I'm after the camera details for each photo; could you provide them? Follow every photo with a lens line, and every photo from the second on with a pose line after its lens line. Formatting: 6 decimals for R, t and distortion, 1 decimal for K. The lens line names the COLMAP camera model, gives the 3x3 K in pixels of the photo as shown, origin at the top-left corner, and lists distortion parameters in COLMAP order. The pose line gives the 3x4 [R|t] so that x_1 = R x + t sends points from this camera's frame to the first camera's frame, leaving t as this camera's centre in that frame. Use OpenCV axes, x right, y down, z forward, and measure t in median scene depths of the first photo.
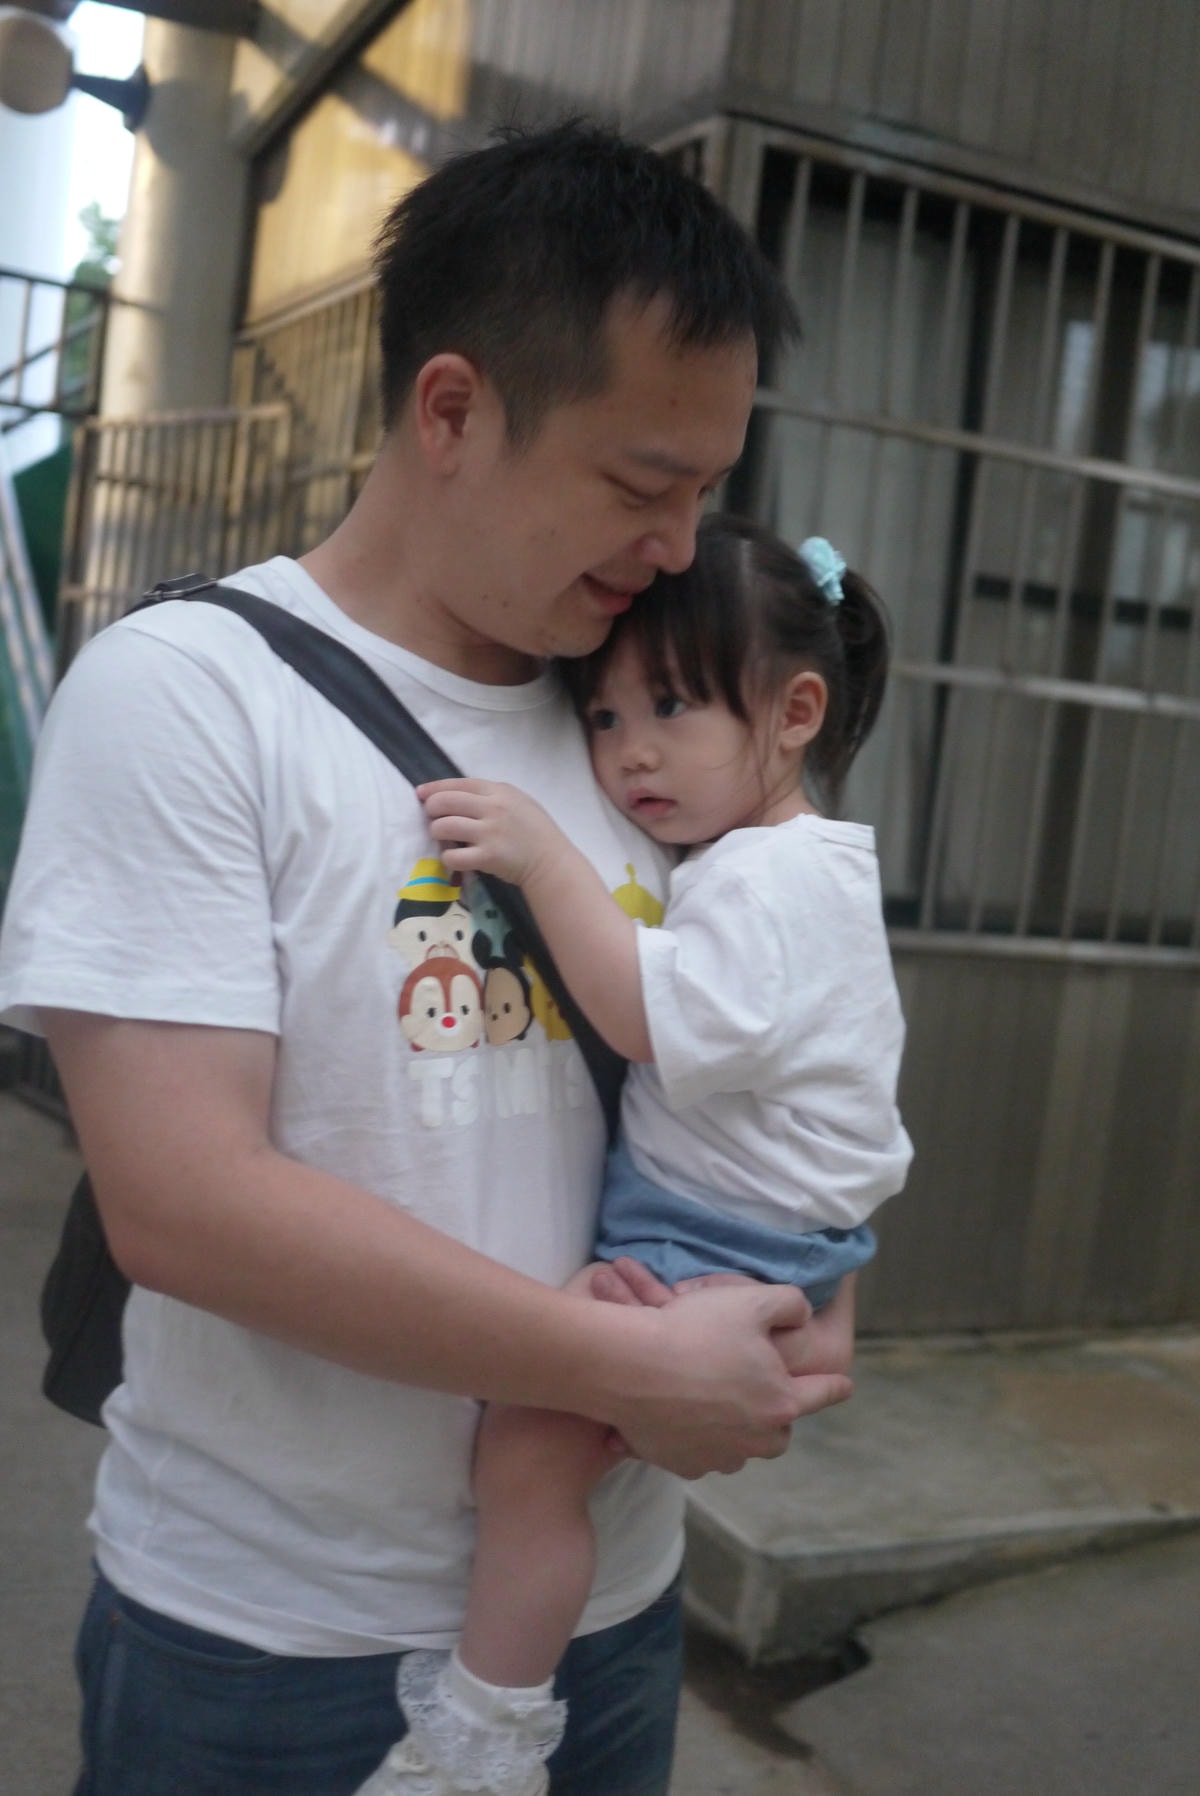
lens RADIAL K [[2028.2, 0, 600.0], [0, 2028.2, 898.0], [0, 0, 1]] dist [-0.012188, 0.023328]
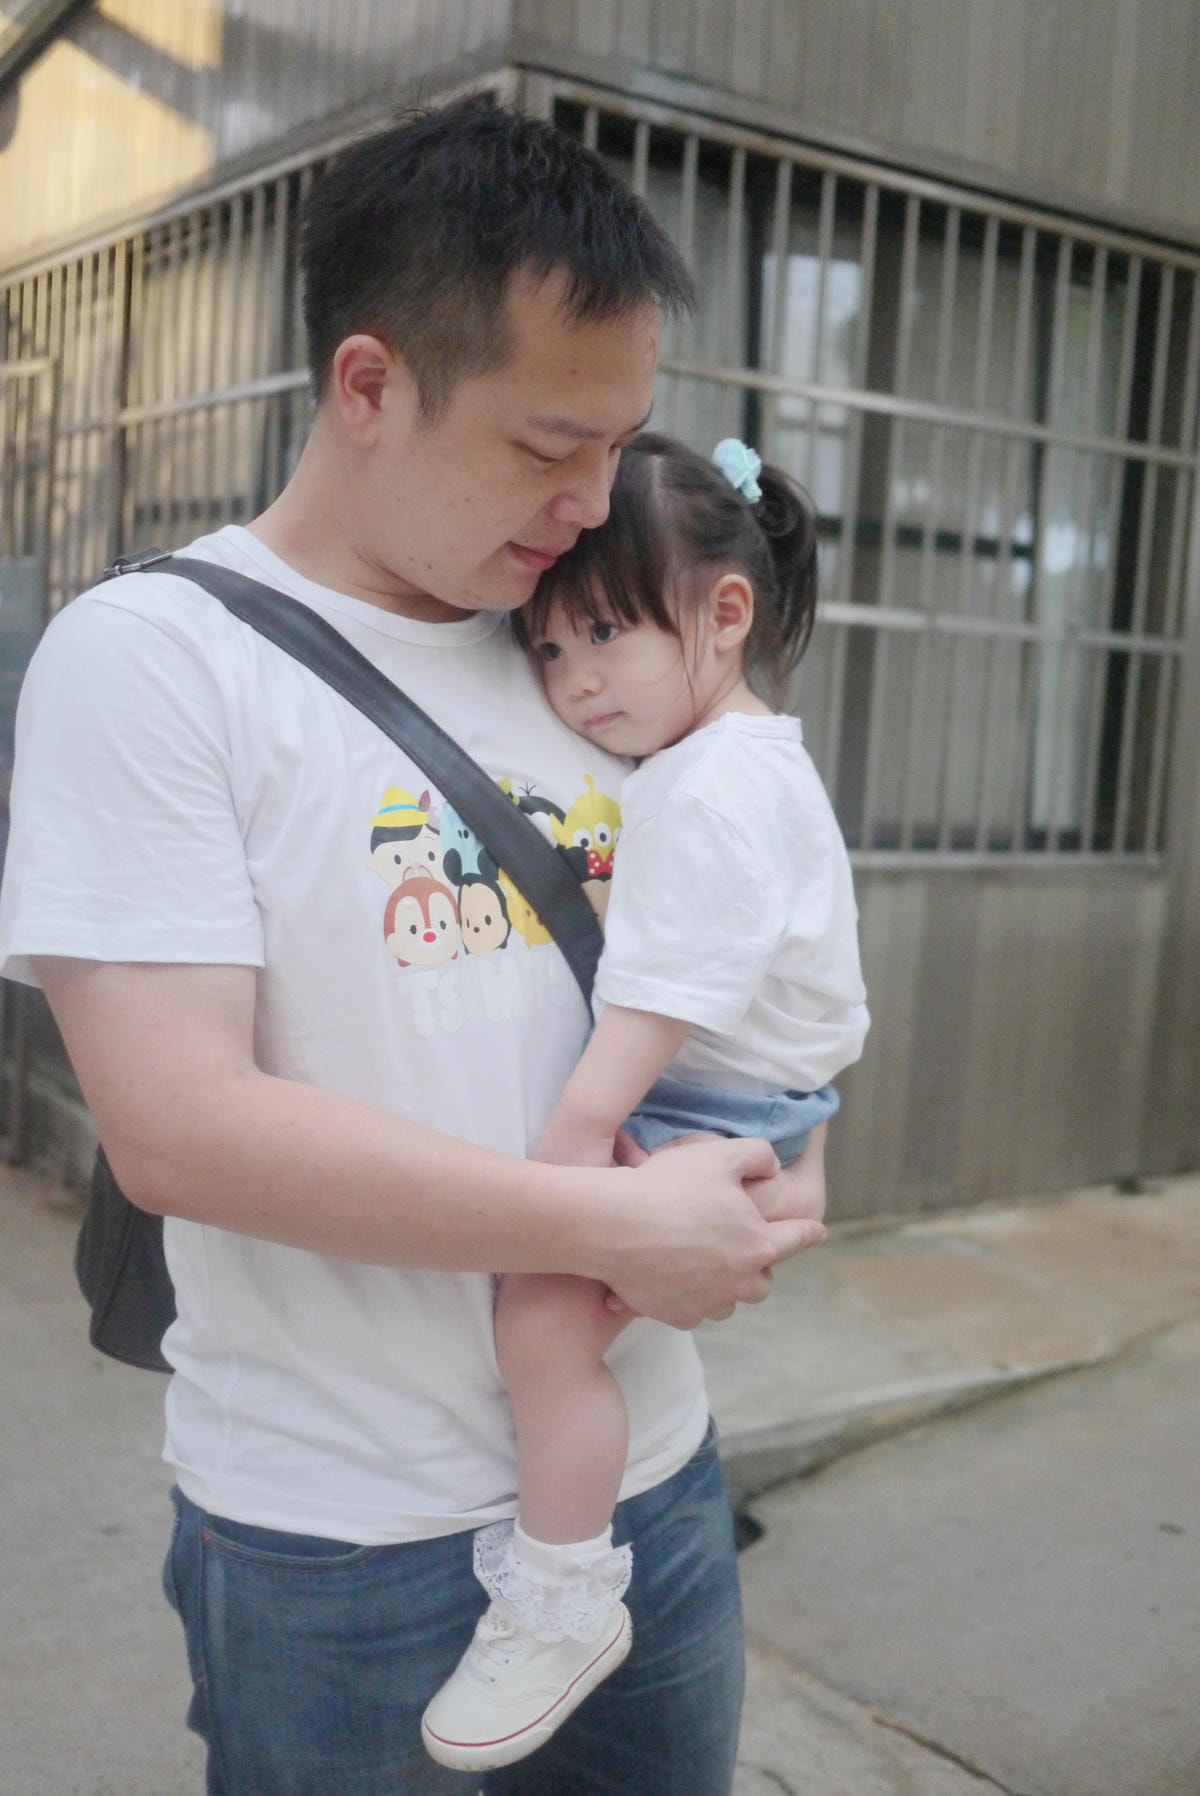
lens RADIAL K [[2082.0, 0, 600.0], [0, 2082.0, 898.0], [0, 0, 1]] dist [0.024246, 0.013569]
pose [[0.984786, -0.069621, 0.159217, -0.102723], [0.064455, 0.997220, 0.037391, -0.005610], [-0.161378, -0.026559, 0.986535, -0.066056]]
